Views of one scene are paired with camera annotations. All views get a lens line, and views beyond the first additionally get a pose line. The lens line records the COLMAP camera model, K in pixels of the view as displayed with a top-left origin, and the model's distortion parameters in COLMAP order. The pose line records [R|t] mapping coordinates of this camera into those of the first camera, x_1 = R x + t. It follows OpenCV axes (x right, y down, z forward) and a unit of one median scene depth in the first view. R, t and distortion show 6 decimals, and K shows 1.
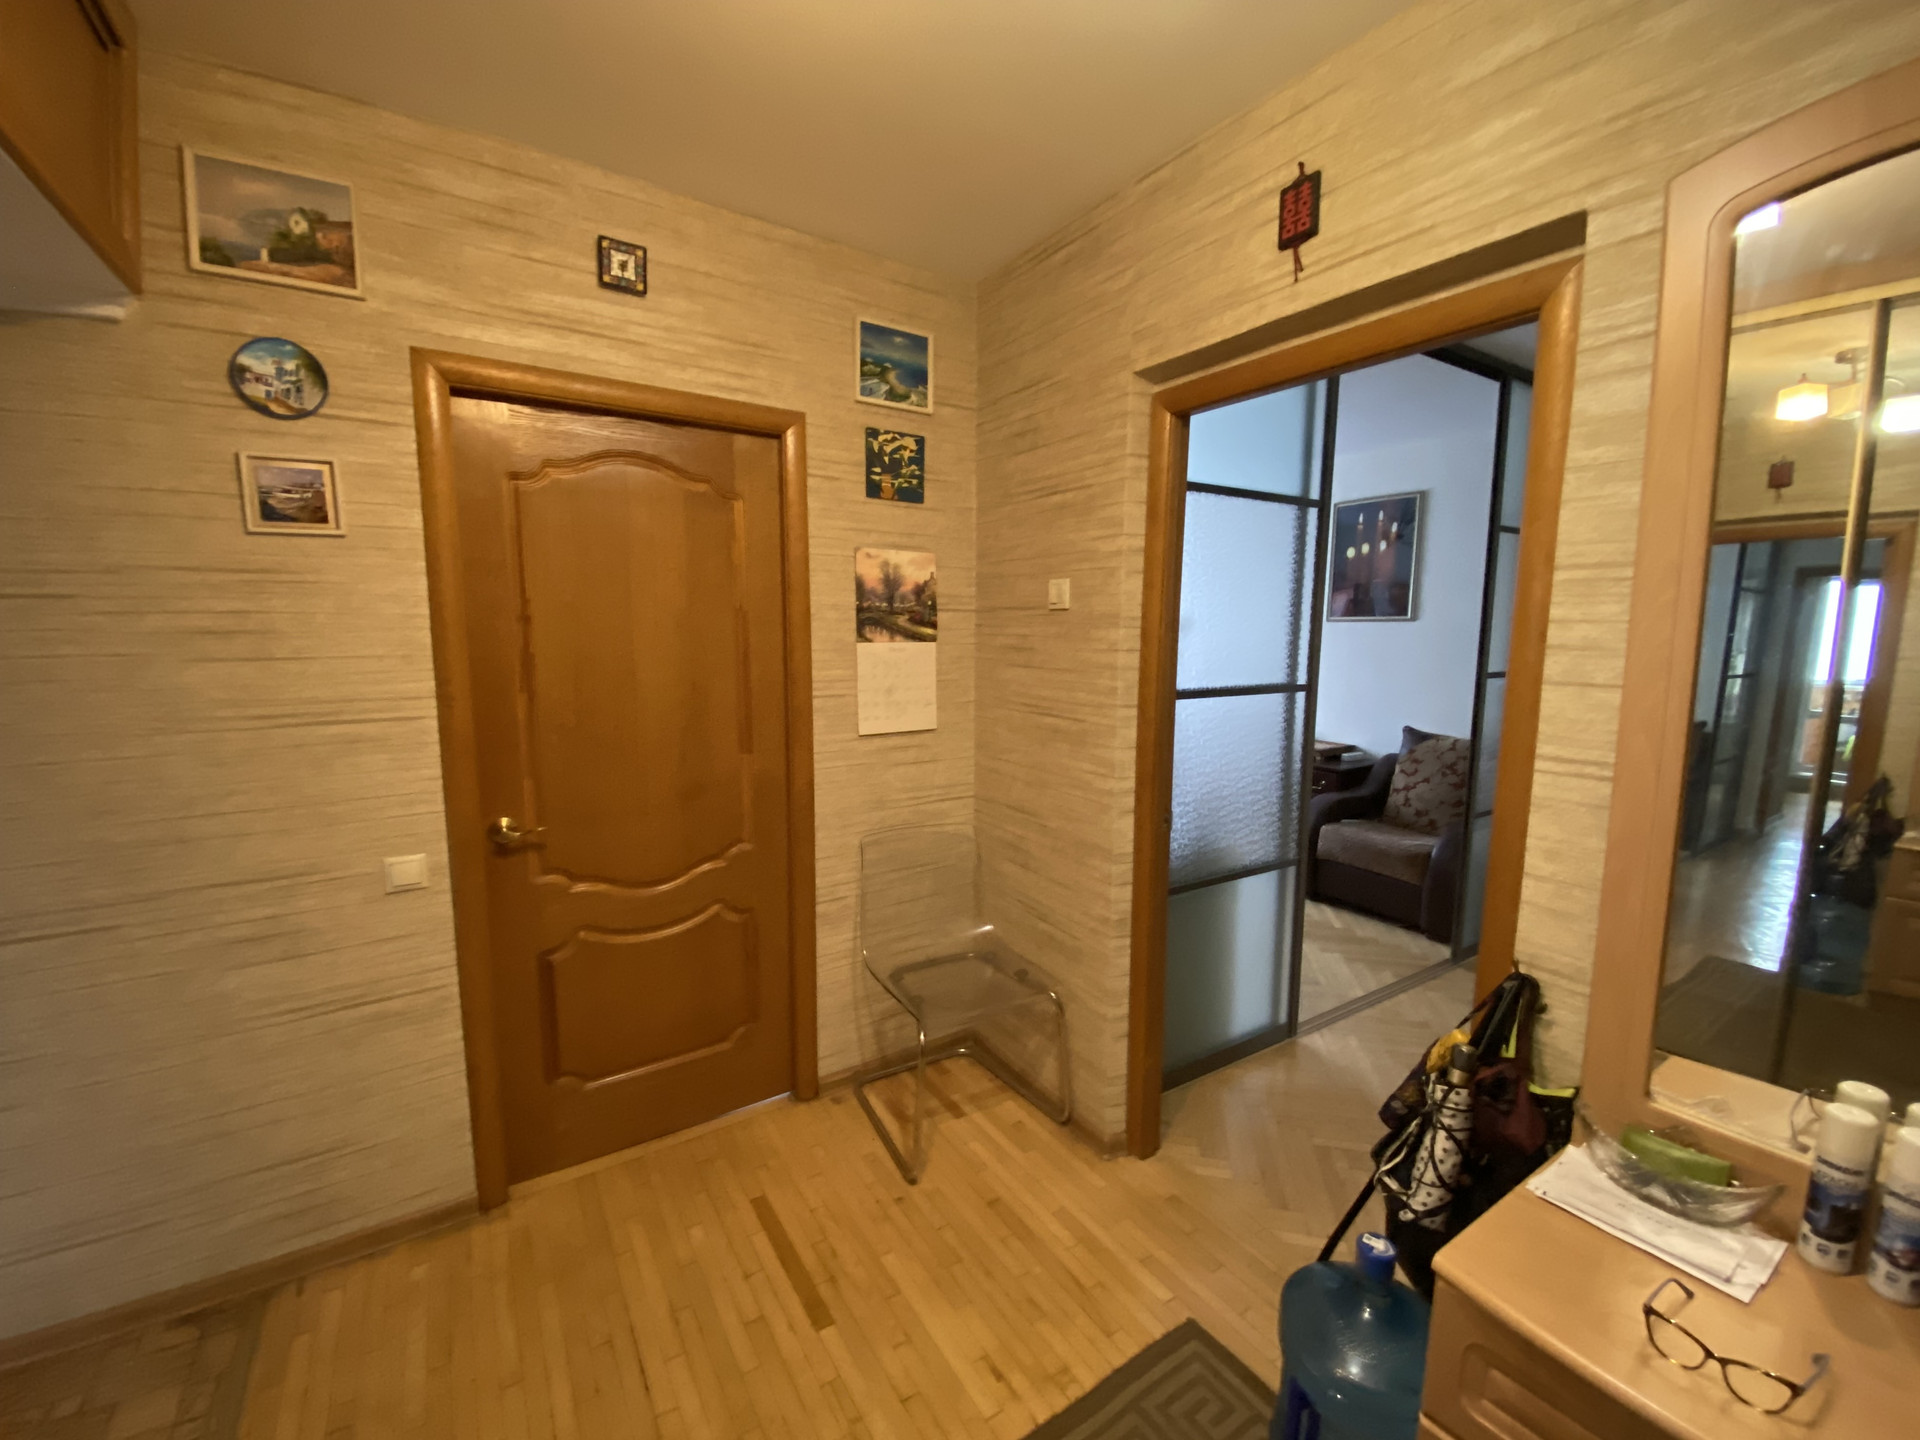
lens RADIAL K [[769.5, 0, 952.6], [0, 769.5, 721.5], [0, 0, 1]] dist [0.020459, -0.030187]
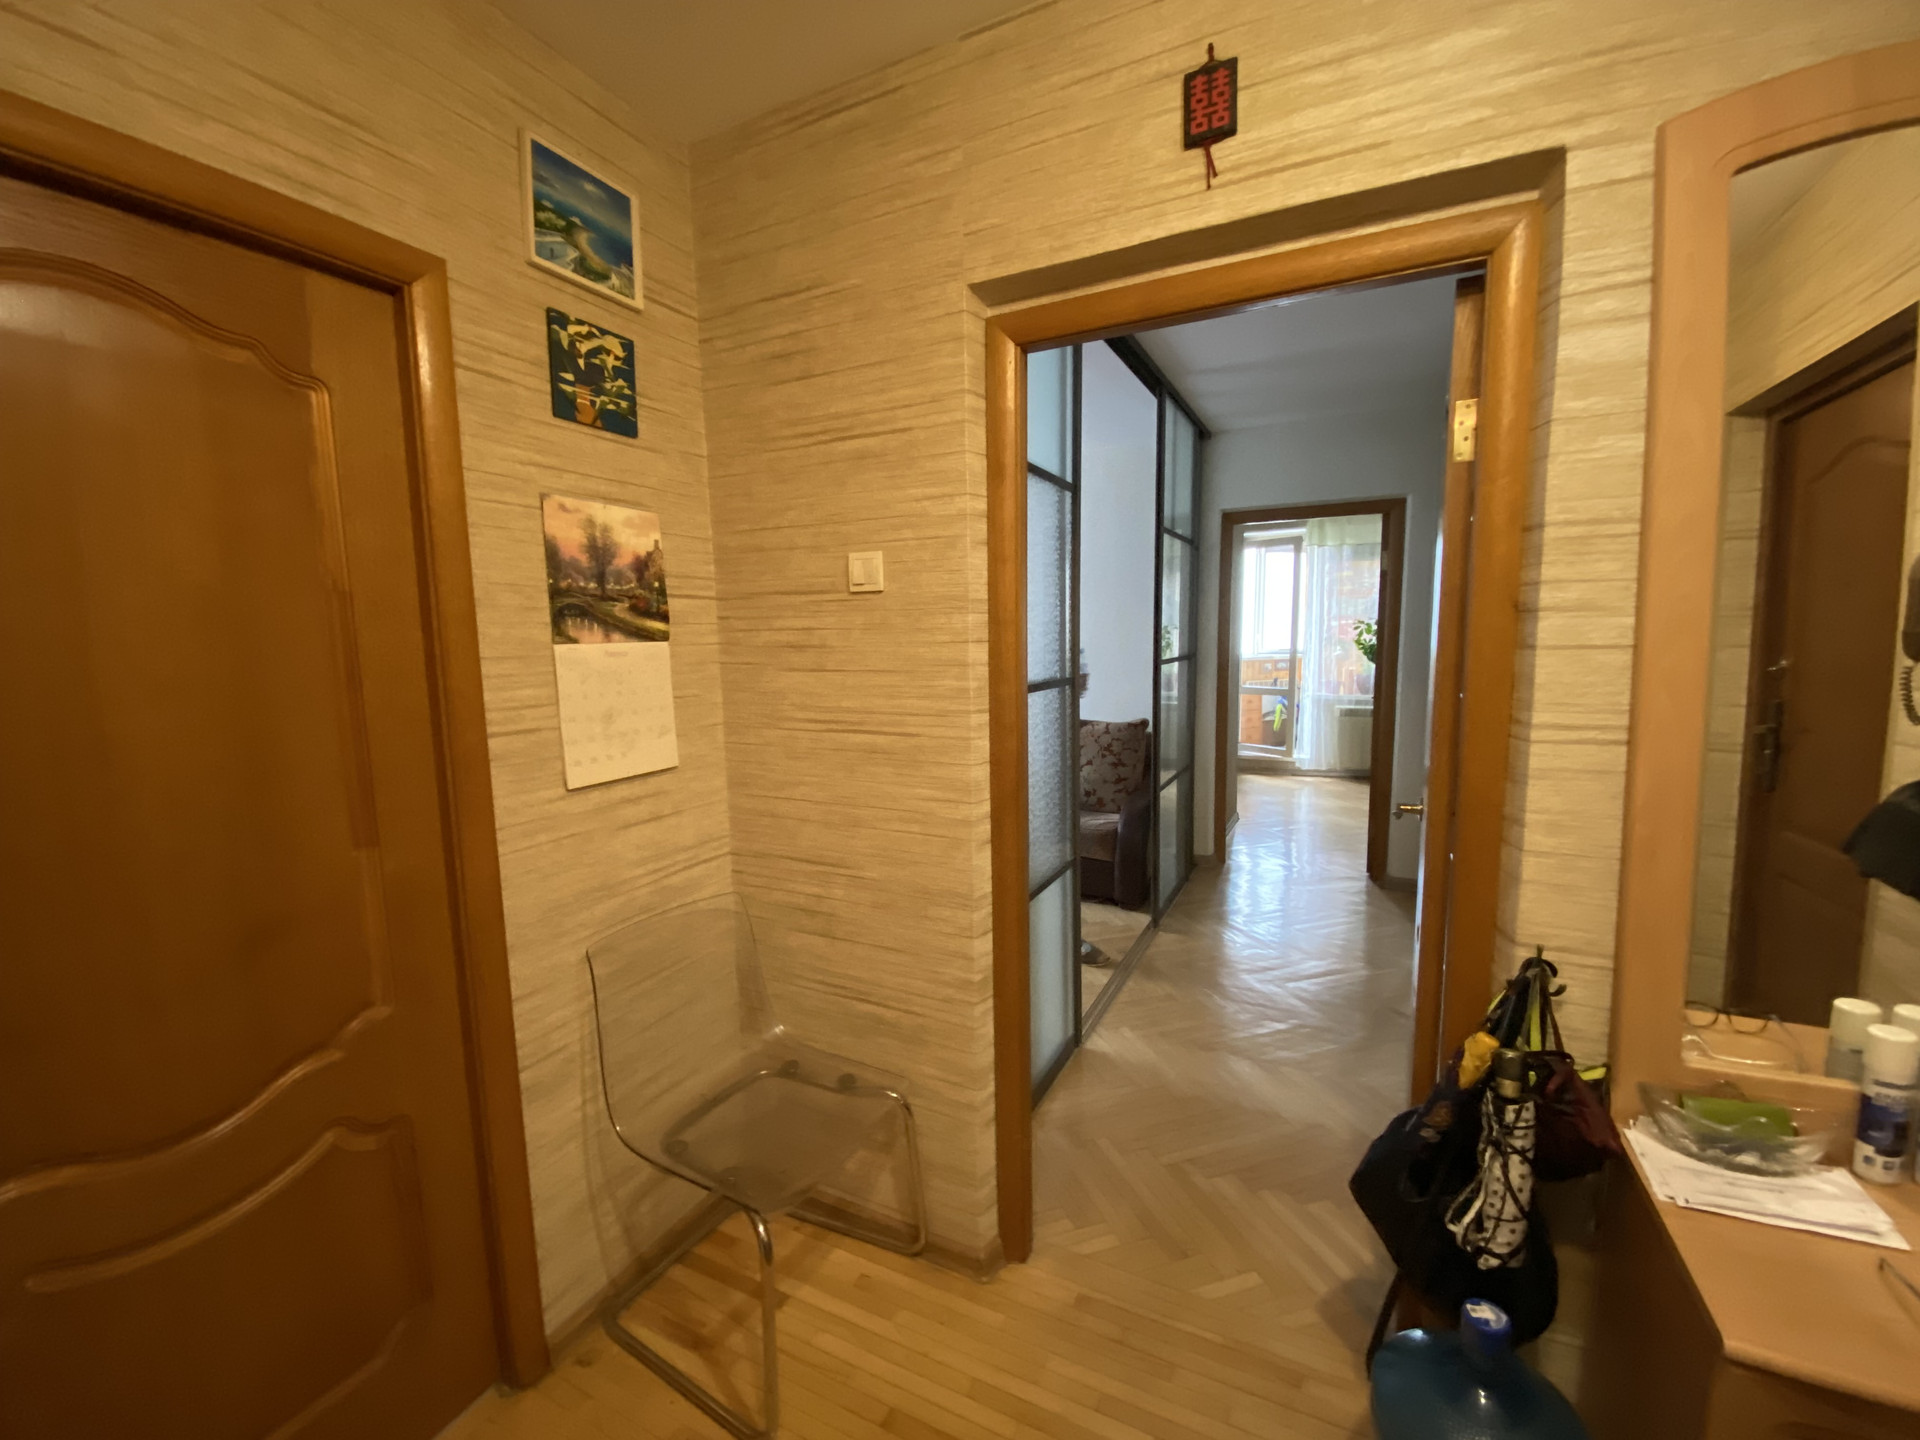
lens RADIAL K [[769.3, 0, 965.3], [0, 769.3, 720.4], [0, 0, 1]] dist [0.012197, -0.021877]
pose [[0.855505, -0.079301, 0.511686, -0.172189], [0.087120, 0.996160, 0.008725, -0.016456], [-0.510413, 0.037113, 0.859128, 0.296537]]
